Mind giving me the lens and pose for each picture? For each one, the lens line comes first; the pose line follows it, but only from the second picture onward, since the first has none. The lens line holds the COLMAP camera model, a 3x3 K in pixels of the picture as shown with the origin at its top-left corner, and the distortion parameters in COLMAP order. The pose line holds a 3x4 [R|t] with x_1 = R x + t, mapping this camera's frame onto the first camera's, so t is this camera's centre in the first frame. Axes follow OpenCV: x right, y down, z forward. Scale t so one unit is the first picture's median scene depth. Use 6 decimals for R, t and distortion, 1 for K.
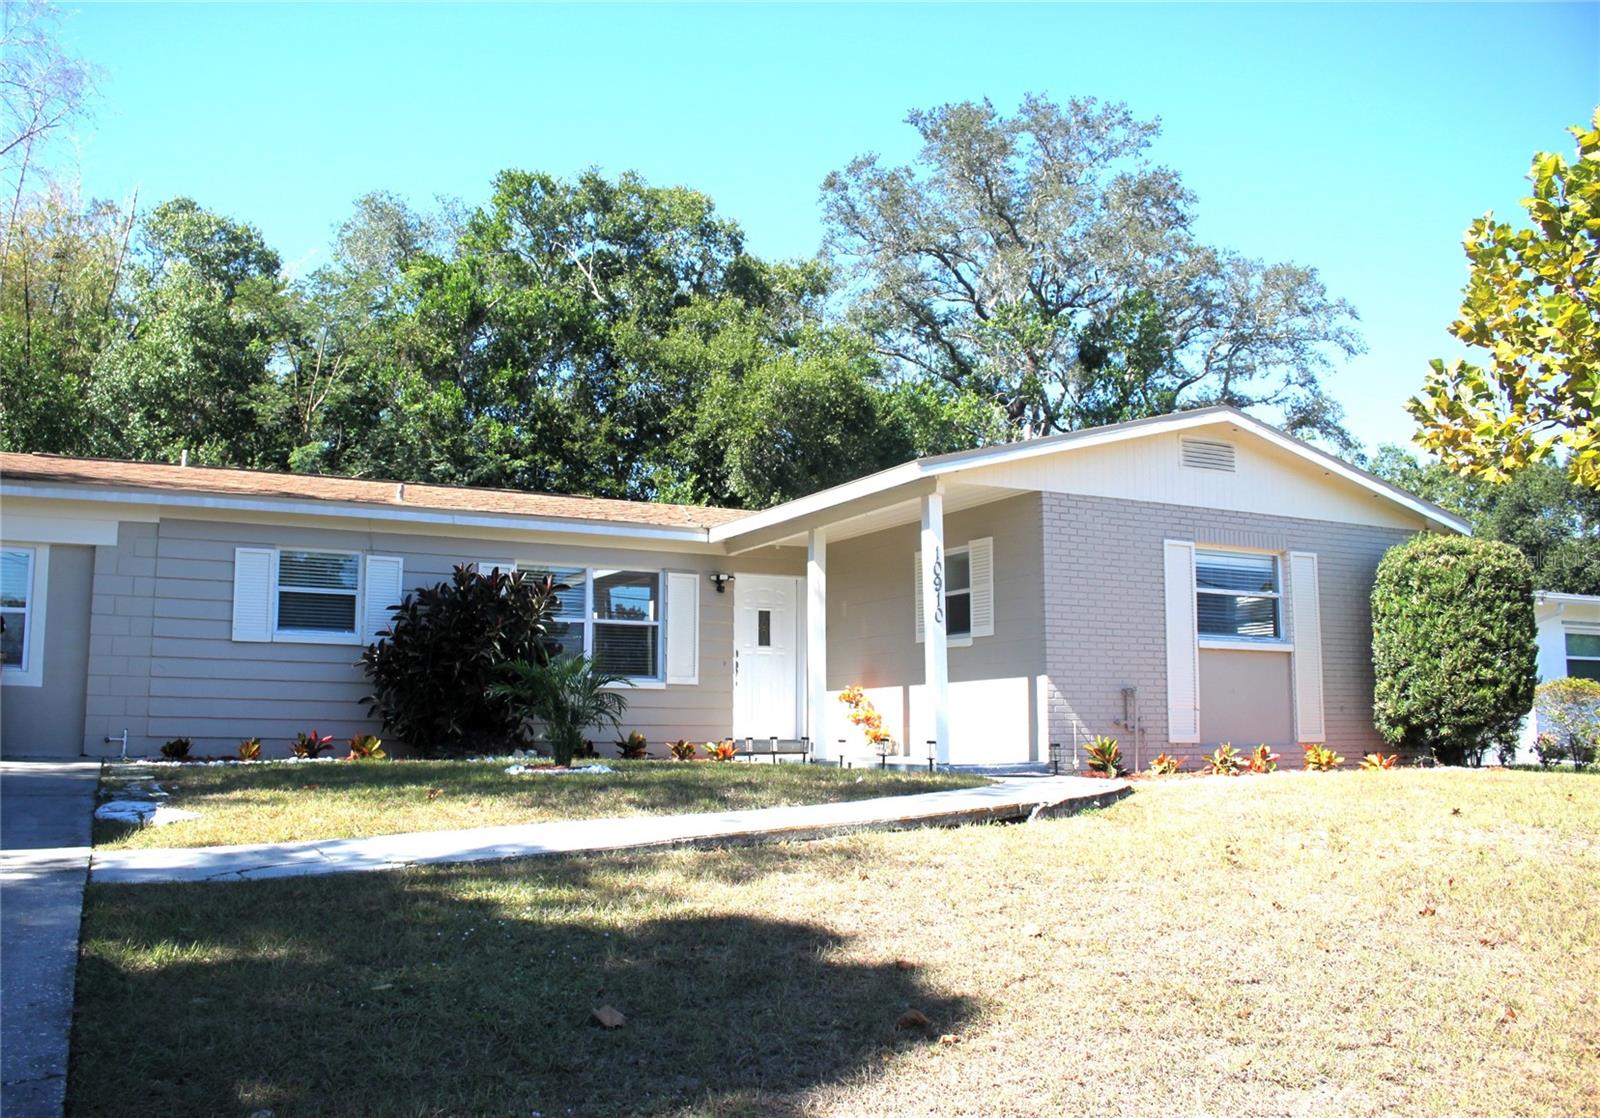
lens RADIAL K [[1351.2, 0, 801.8], [0, 1351.2, 568.5], [0, 0, 1]] dist [-0.103213, -0.005710]
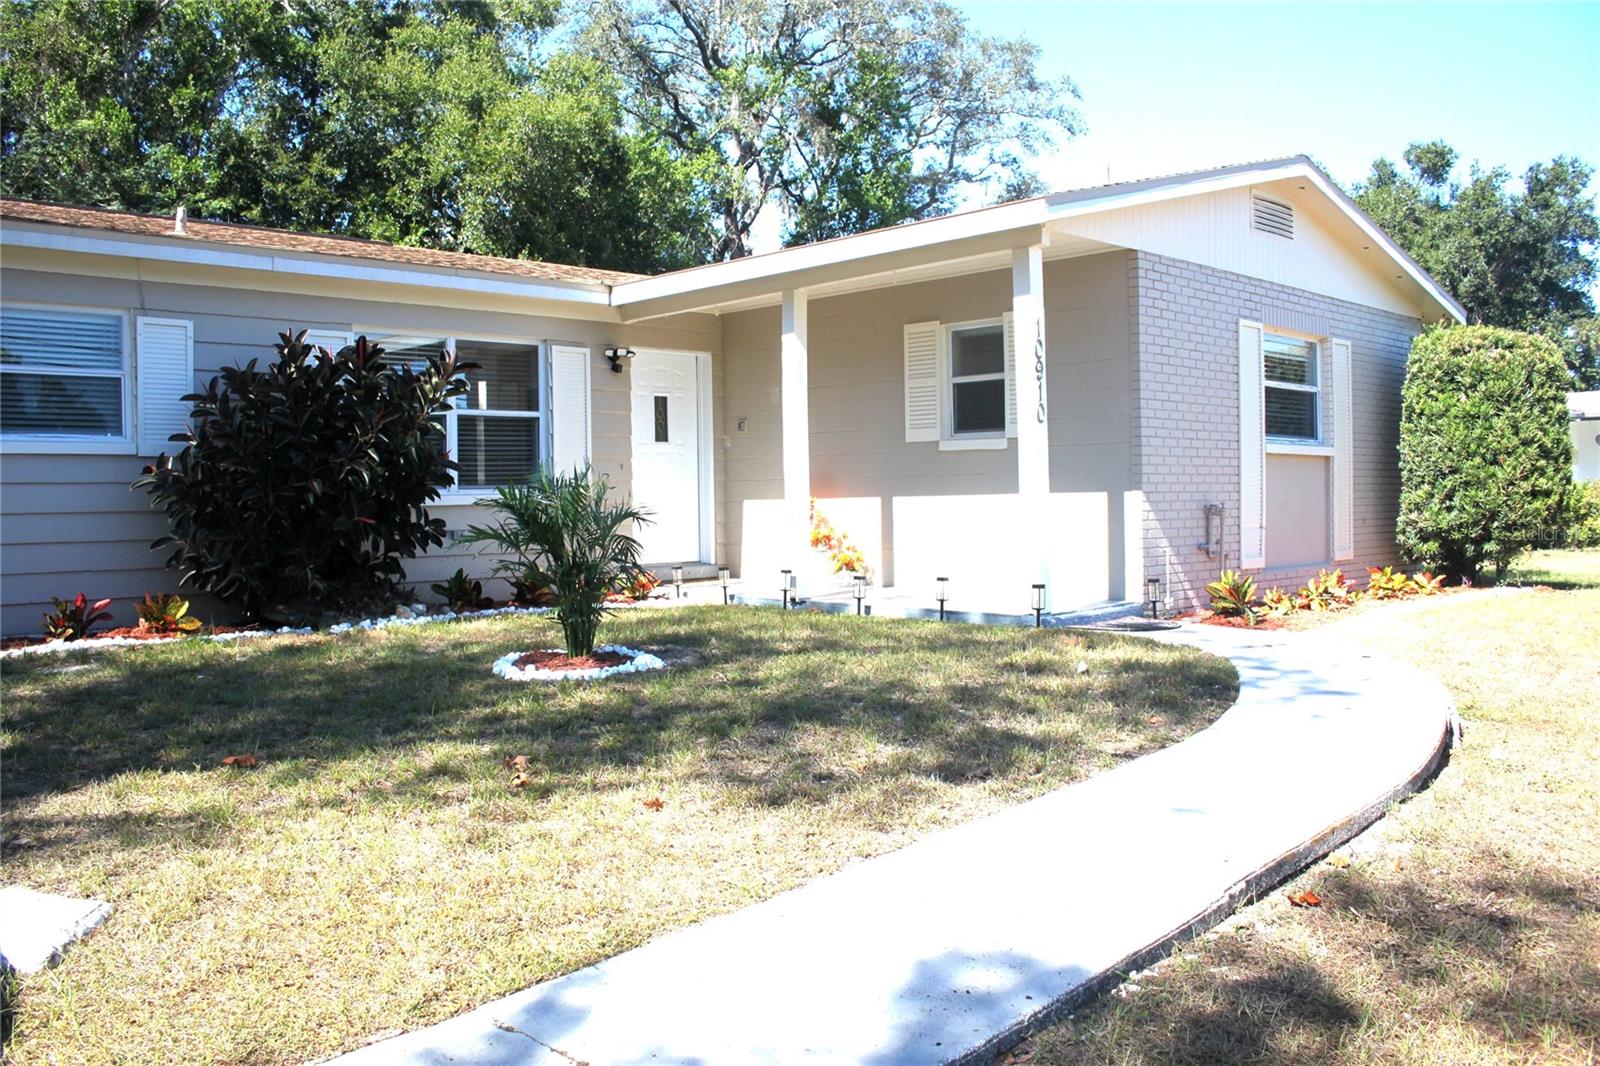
lens RADIAL K [[1297.8, 0, 801.2], [0, 1297.8, 536.0], [0, 0, 1]] dist [-0.133824, 0.094420]
pose [[0.957359, -0.024247, 0.287883, -0.192193], [-0.019324, 0.988866, 0.147552, -0.000672], [-0.288255, -0.146823, 0.946231, 0.309145]]
